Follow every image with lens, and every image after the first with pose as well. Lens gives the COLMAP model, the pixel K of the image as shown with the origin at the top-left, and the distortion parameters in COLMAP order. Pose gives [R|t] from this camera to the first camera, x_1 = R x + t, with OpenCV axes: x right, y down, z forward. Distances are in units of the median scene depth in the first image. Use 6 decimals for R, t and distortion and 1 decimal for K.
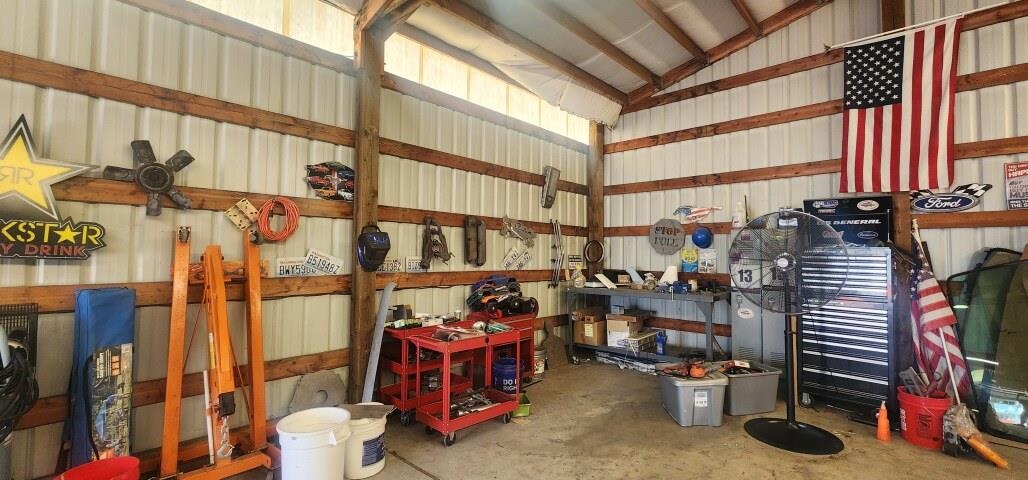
lens RADIAL K [[421.5, 0, 517.8], [0, 421.5, 237.1], [0, 0, 1]] dist [-0.001309, -0.000325]
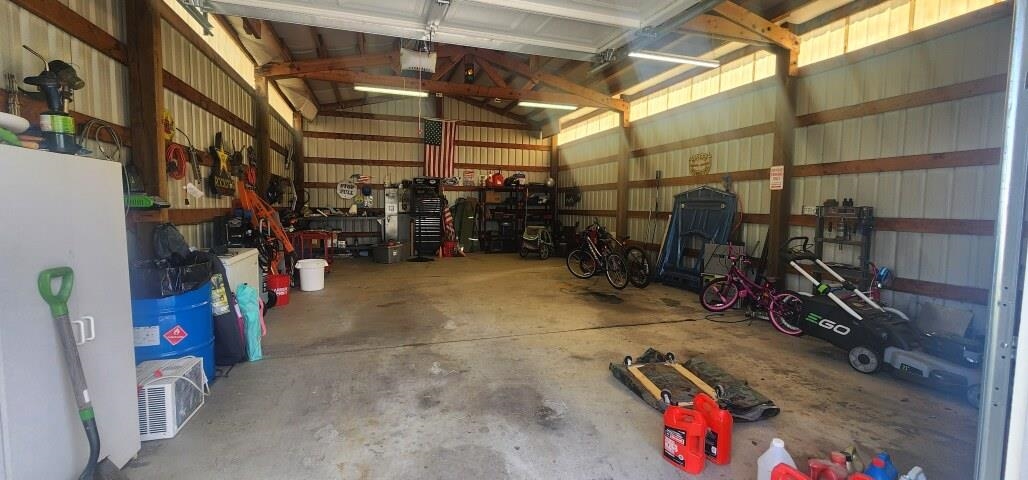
lens RADIAL K [[422.7, 0, 519.9], [0, 422.7, 238.1], [0, 0, 1]] dist [-0.002331, -0.000507]
pose [[0.467539, -0.071281, 0.881094, -1.345583], [-0.039917, 0.994024, 0.101599, -0.011772], [-0.883071, -0.082673, 0.461899, -0.806231]]
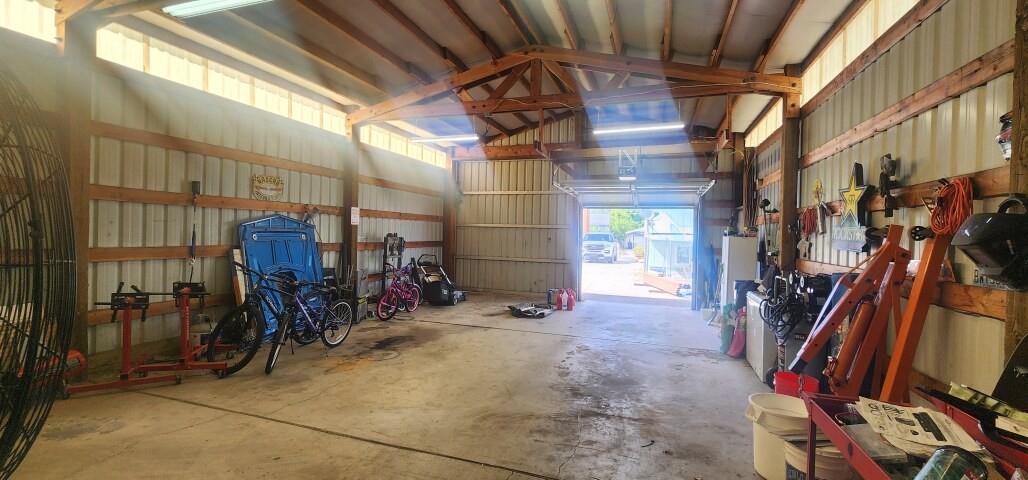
lens RADIAL K [[422.7, 0, 519.9], [0, 422.7, 238.1], [0, 0, 1]] dist [-0.002331, -0.000507]
pose [[-0.905284, -0.029295, -0.423795, 0.348247], [-0.020088, 0.999455, -0.026176, 0.030513], [0.424332, -0.015184, -0.905380, 1.061202]]
